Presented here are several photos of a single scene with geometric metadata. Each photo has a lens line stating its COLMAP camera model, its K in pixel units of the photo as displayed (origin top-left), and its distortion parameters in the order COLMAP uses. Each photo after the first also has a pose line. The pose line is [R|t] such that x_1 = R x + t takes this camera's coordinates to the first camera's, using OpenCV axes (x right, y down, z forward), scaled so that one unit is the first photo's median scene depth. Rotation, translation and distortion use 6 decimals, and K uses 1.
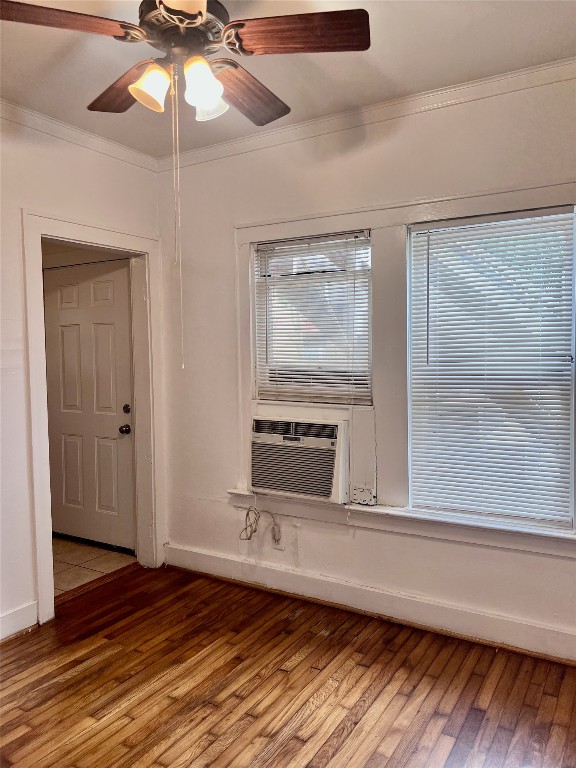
lens RADIAL K [[577.1, 0, 290.4], [0, 577.1, 384.4], [0, 0, 1]] dist [0.039123, -0.037466]
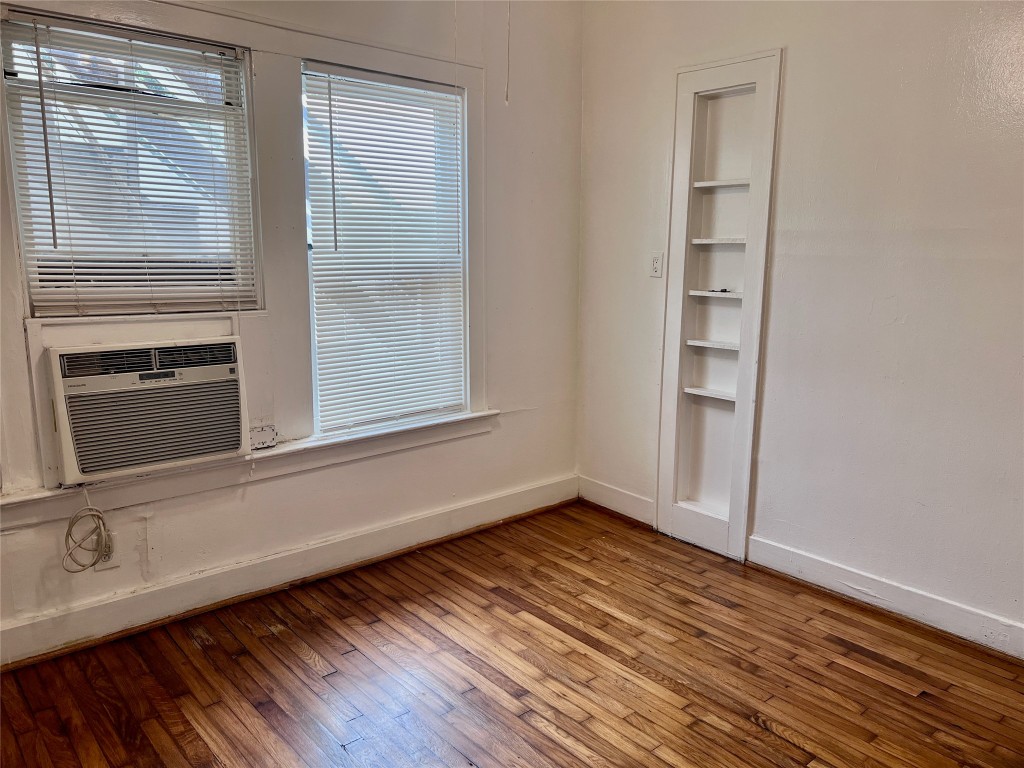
lens RADIAL K [[769.5, 0, 515.3], [0, 769.5, 384.3], [0, 0, 1]] dist [0.039123, -0.037466]
pose [[0.324783, -0.165658, 0.931168, -0.663588], [0.035003, 0.985972, 0.163199, -0.017132], [-0.945141, -0.020411, 0.326025, 0.395597]]
